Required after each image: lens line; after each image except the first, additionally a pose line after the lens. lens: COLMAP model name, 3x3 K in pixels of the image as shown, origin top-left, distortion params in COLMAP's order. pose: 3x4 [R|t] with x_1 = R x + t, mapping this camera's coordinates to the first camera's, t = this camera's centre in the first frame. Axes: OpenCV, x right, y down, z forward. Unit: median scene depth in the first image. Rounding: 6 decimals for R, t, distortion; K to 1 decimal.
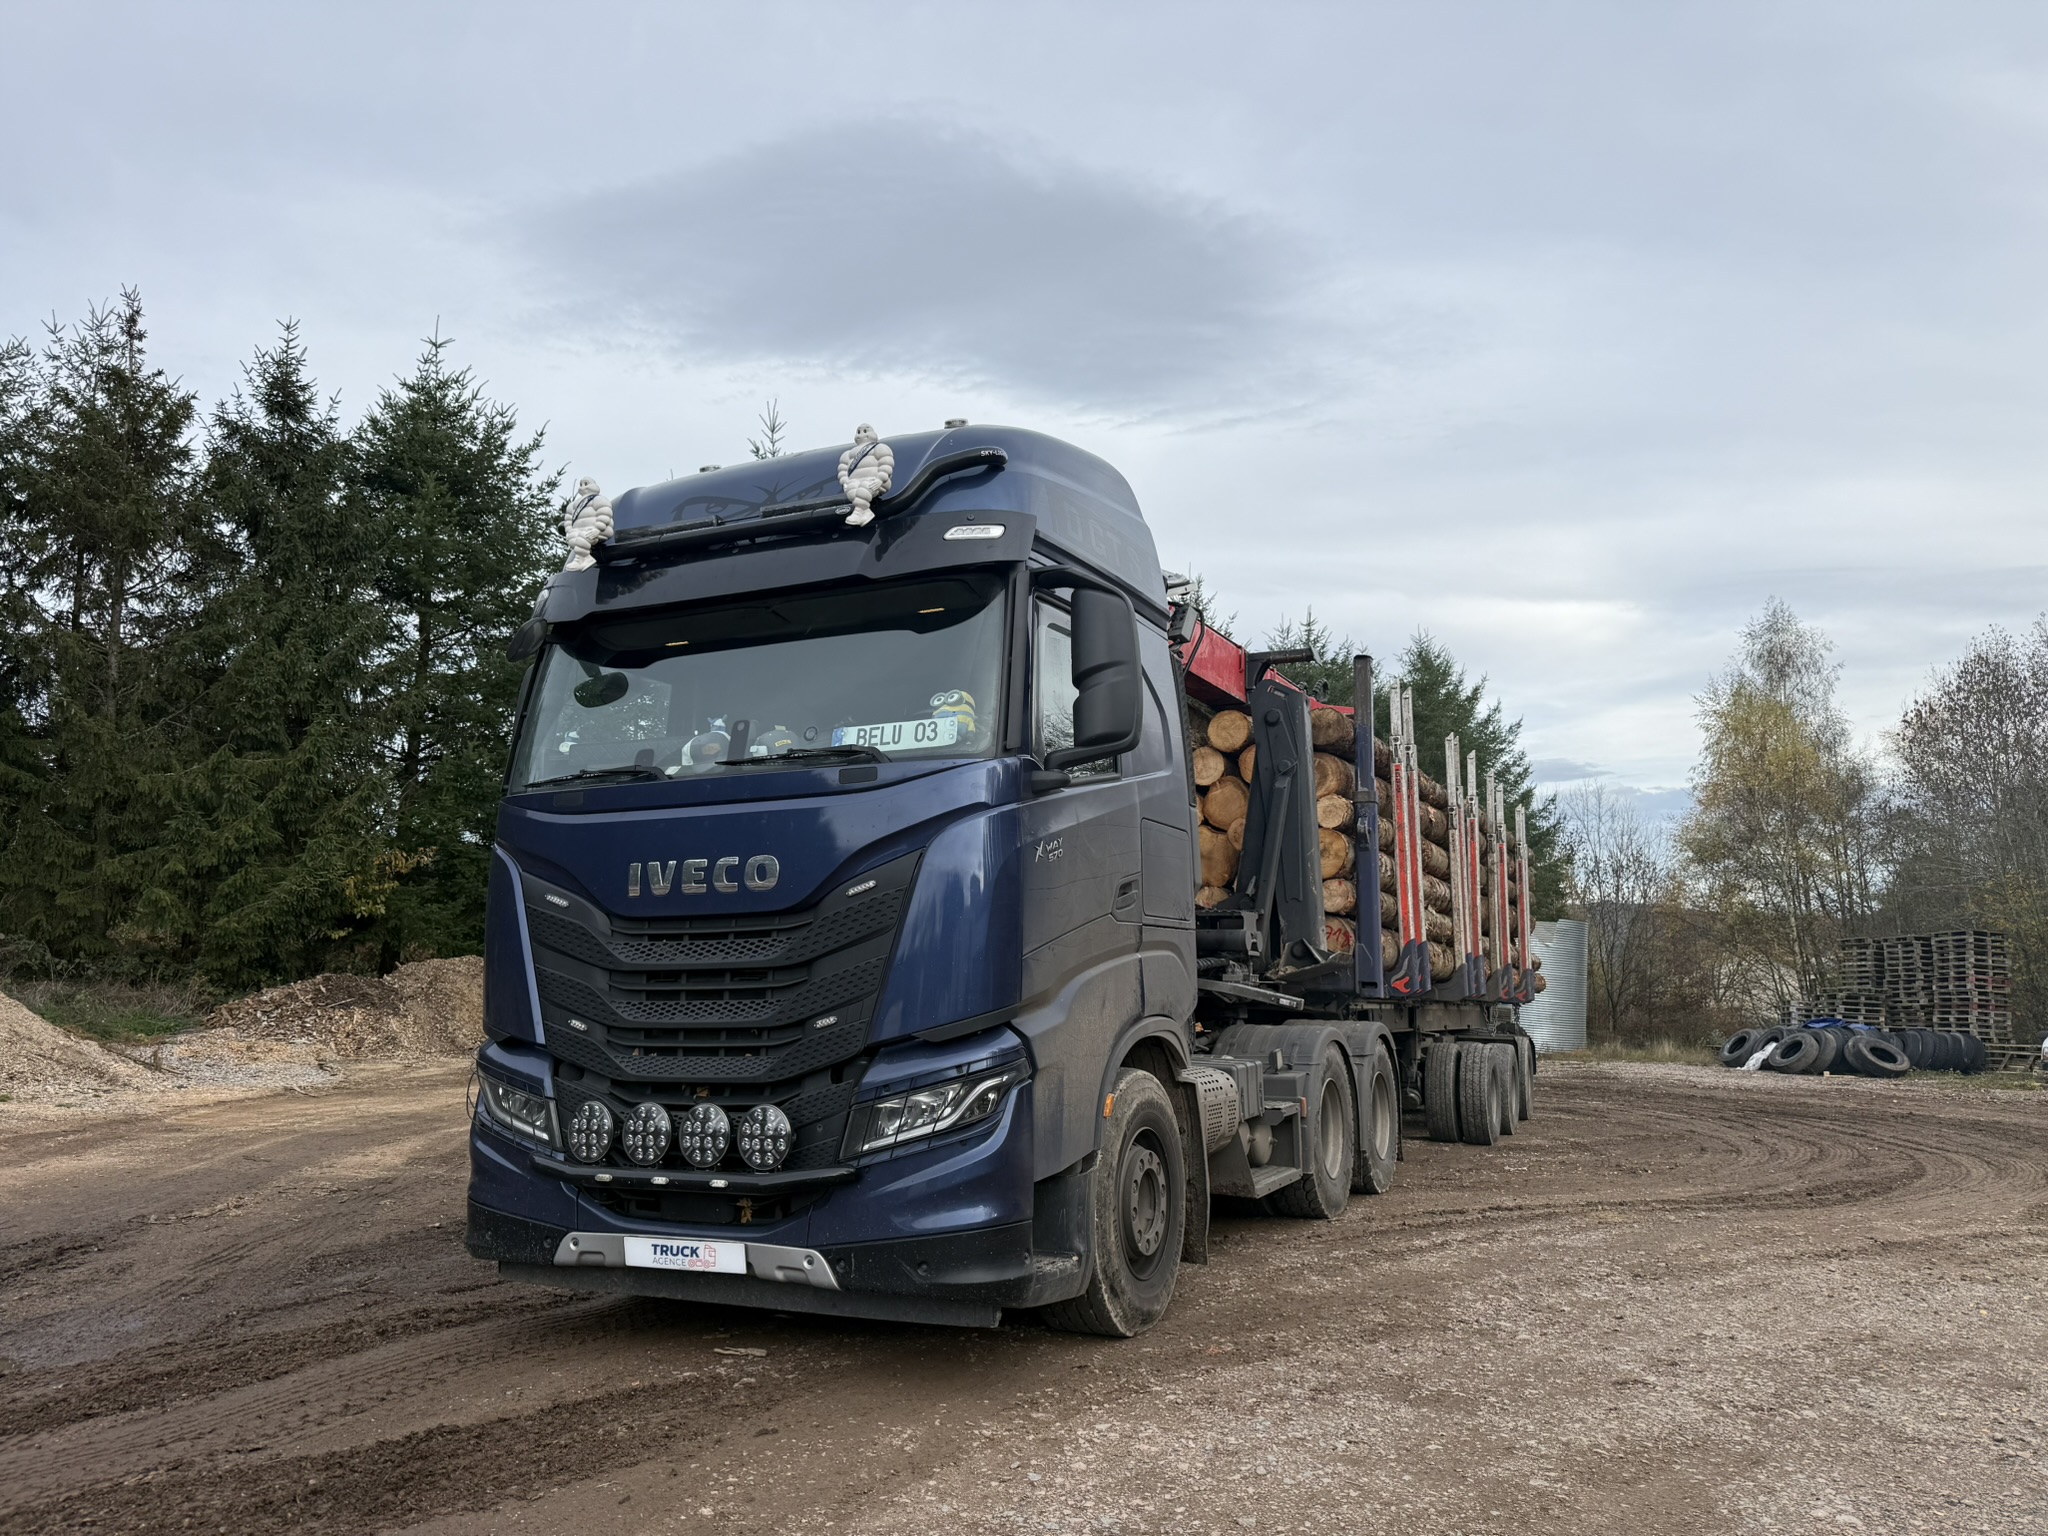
lens RADIAL K [[1581.4, 0, 1024.0], [0, 1581.4, 768.0], [0, 0, 1]] dist [-0.016356, -0.012074]
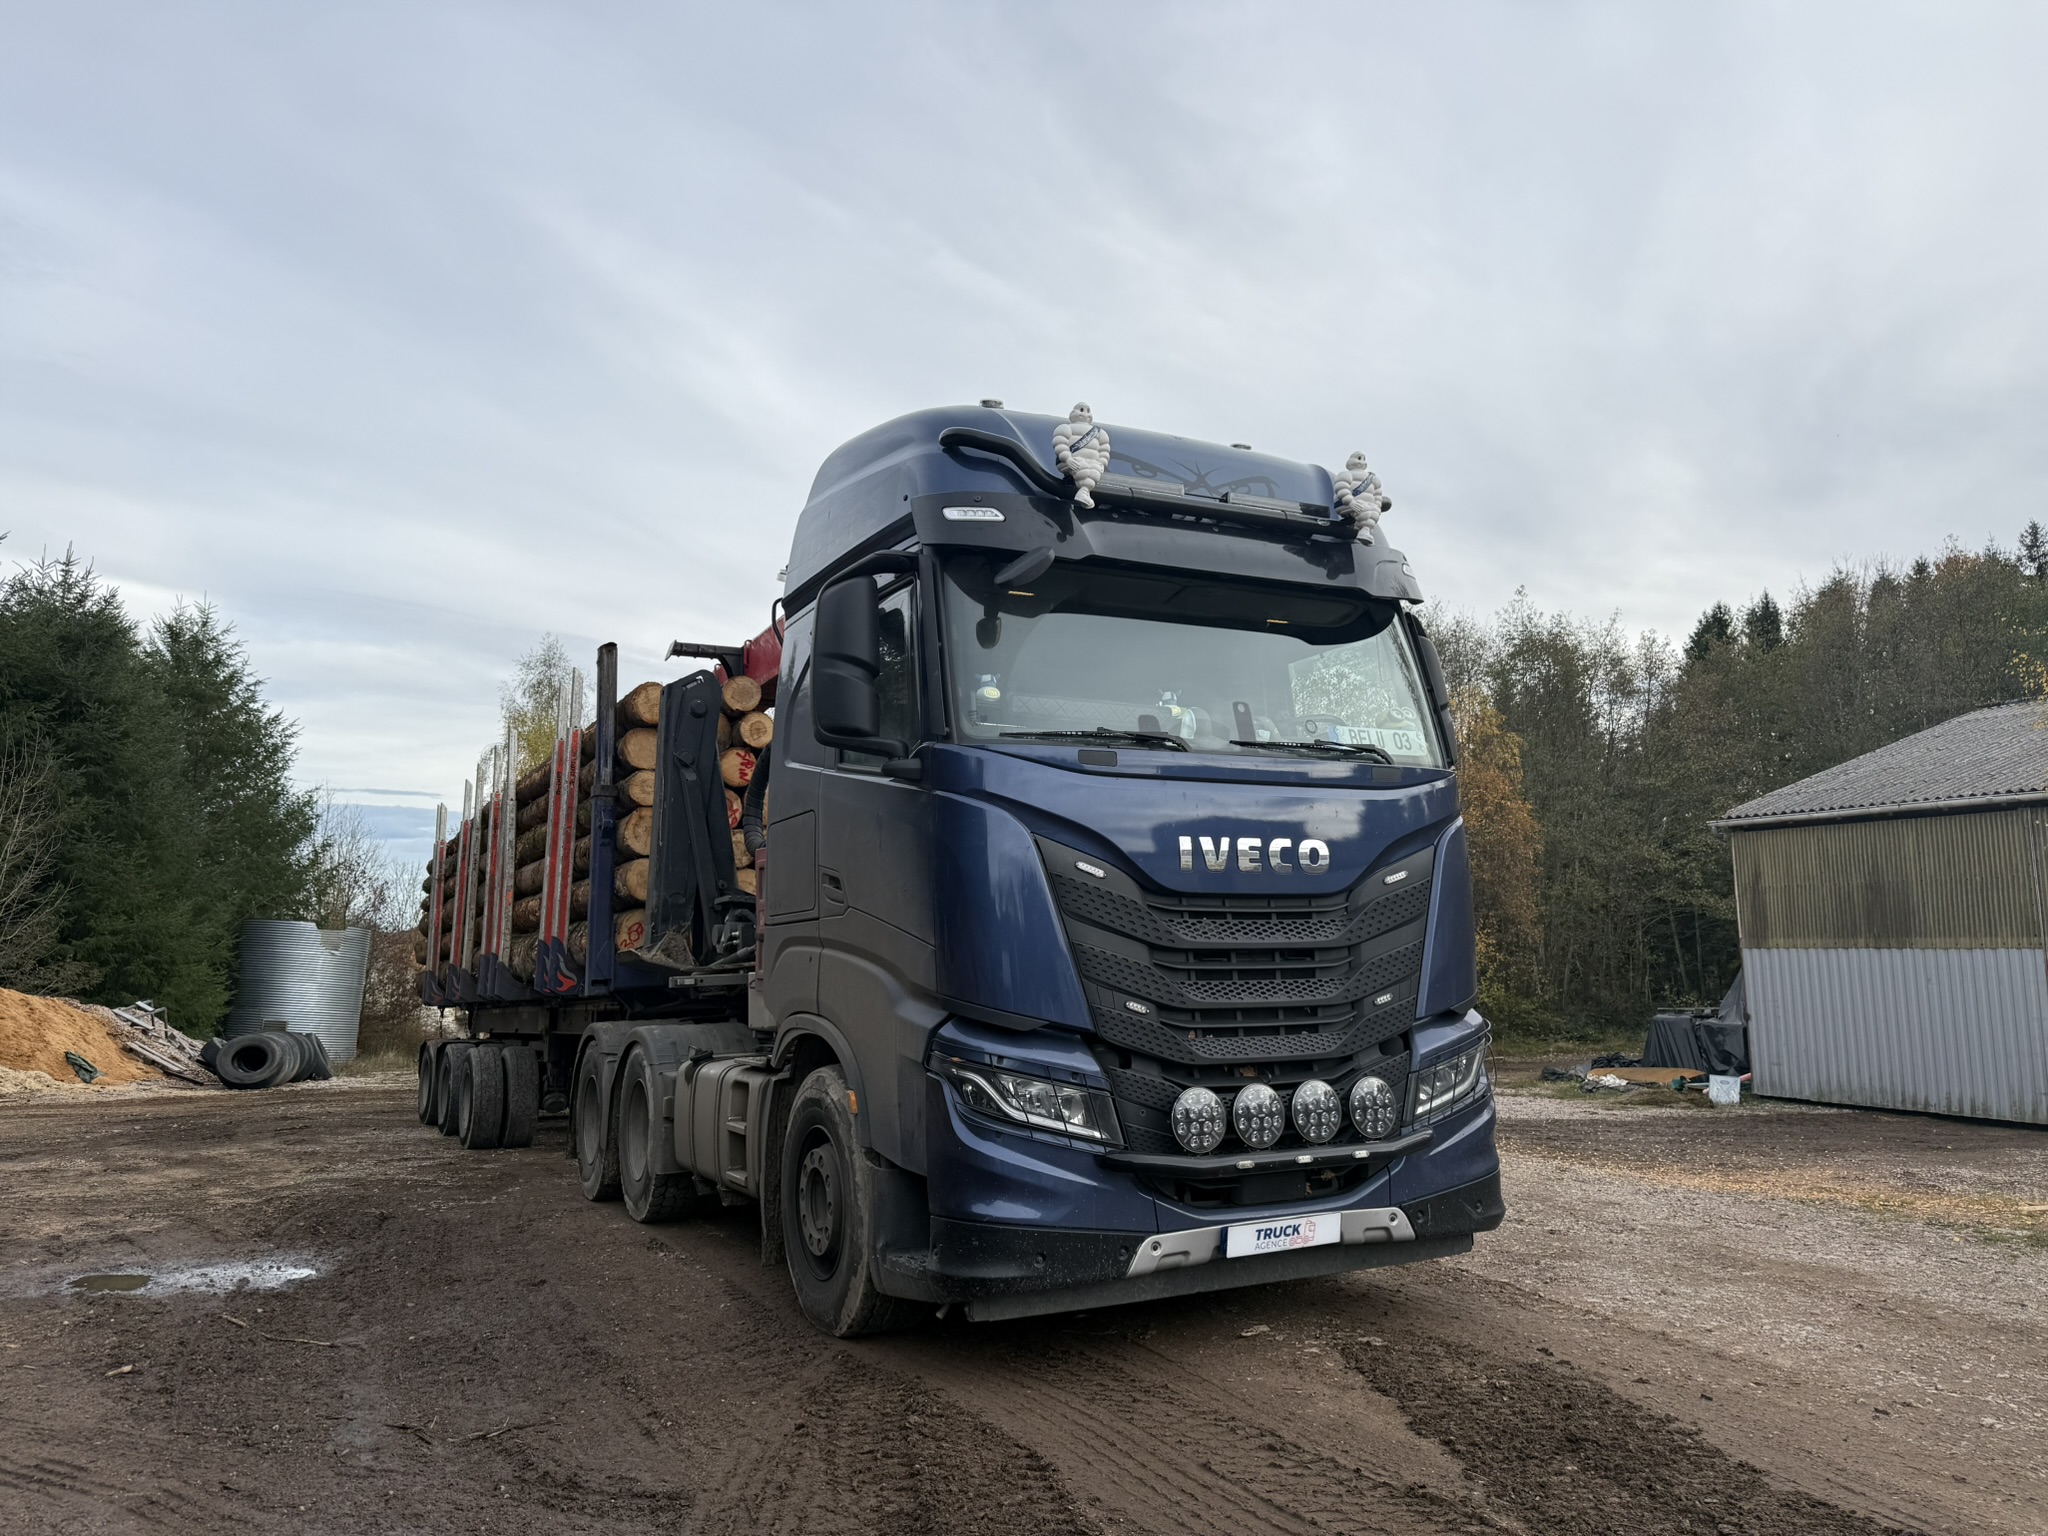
lens RADIAL K [[1590.7, 0, 1024.0], [0, 1590.7, 768.0], [0, 0, 1]] dist [0.004119, -0.016375]
pose [[0.586461, 0.112252, 0.802162, -0.959642], [-0.104761, 0.992544, -0.062303, 0.079789], [-0.803174, -0.047497, 0.593848, 0.456991]]
